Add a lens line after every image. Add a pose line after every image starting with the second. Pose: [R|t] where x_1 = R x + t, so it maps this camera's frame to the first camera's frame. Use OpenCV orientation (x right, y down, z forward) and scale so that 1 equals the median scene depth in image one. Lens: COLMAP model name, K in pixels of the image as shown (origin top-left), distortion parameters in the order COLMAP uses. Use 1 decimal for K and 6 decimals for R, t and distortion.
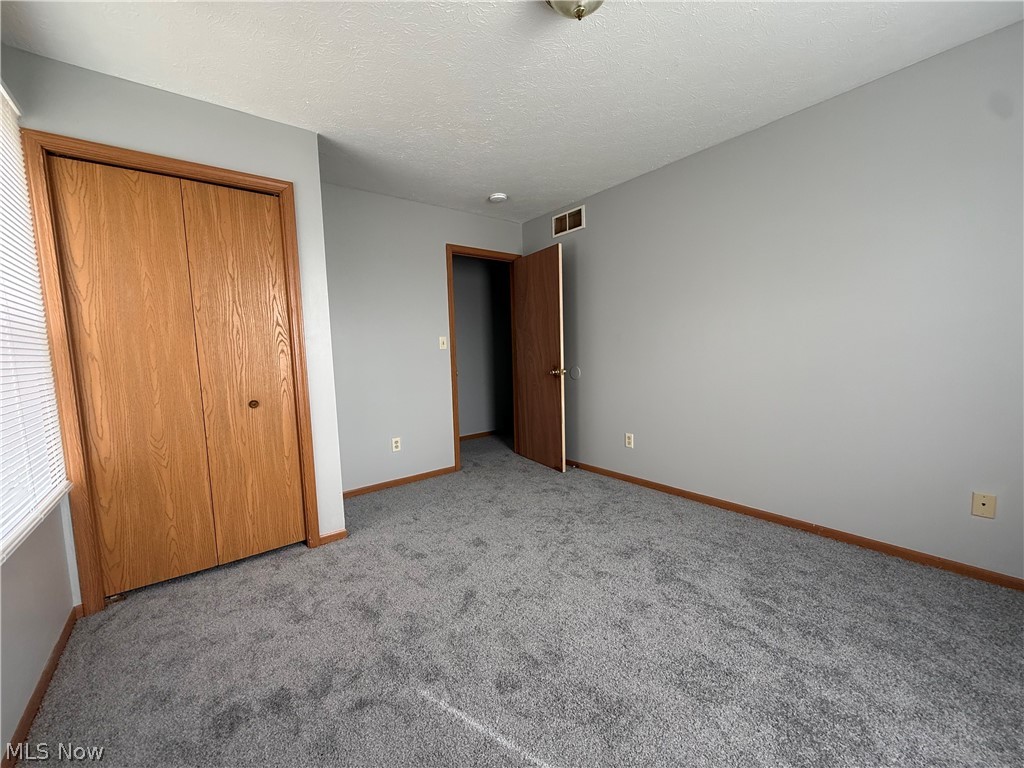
lens RADIAL K [[405.2, 0, 512.0], [0, 405.2, 384.0], [0, 0, 1]] dist [-0.000561, -0.000217]
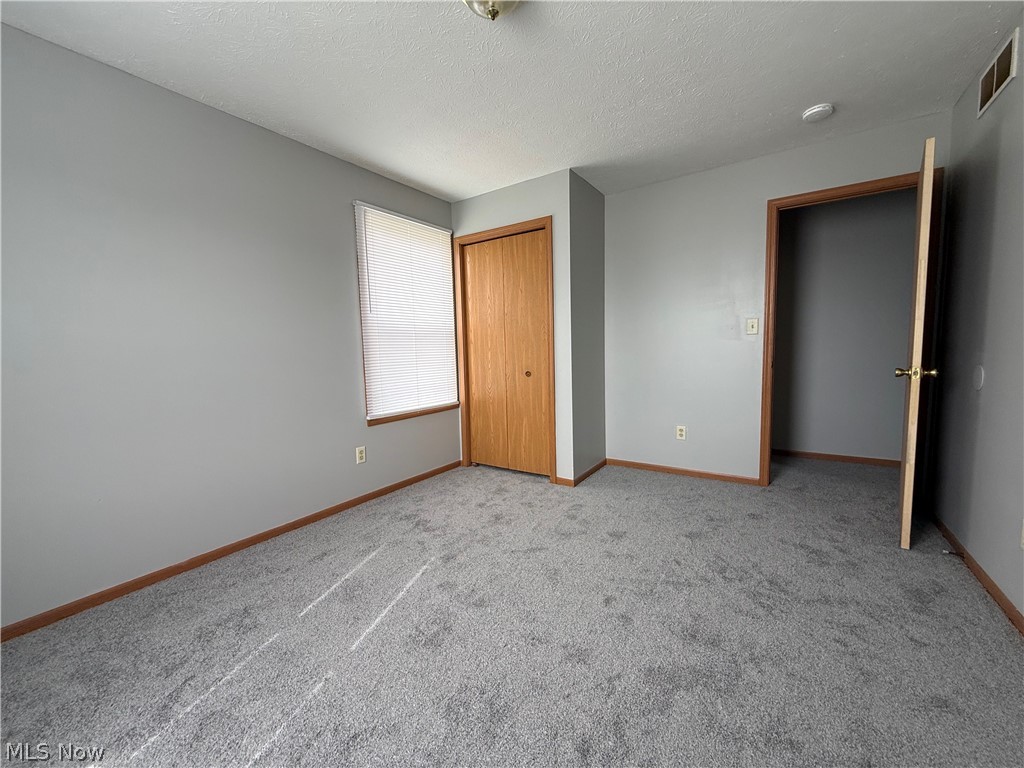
lens RADIAL K [[405.2, 0, 512.0], [0, 405.2, 384.0], [0, 0, 1]] dist [-0.000561, -0.000217]
pose [[0.300365, 0.106796, -0.947827, 0.793975], [-0.065675, 0.993669, 0.091149, -0.046806], [0.951561, 0.034870, 0.305477, 0.484185]]
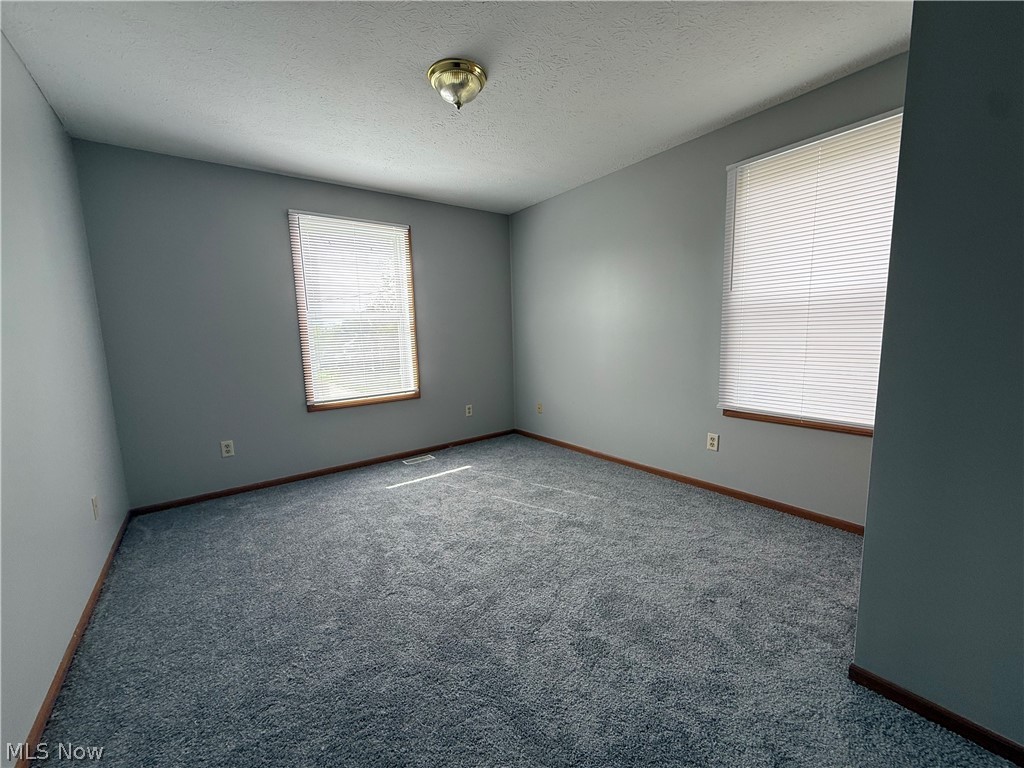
lens RADIAL K [[405.2, 0, 512.0], [0, 405.2, 384.0], [0, 0, 1]] dist [-0.000561, -0.000217]
pose [[-0.998251, 0.054061, 0.023921, 0.002072], [0.057982, 0.974256, 0.217861, -0.154330], [-0.011528, 0.218867, -0.975687, 1.642434]]
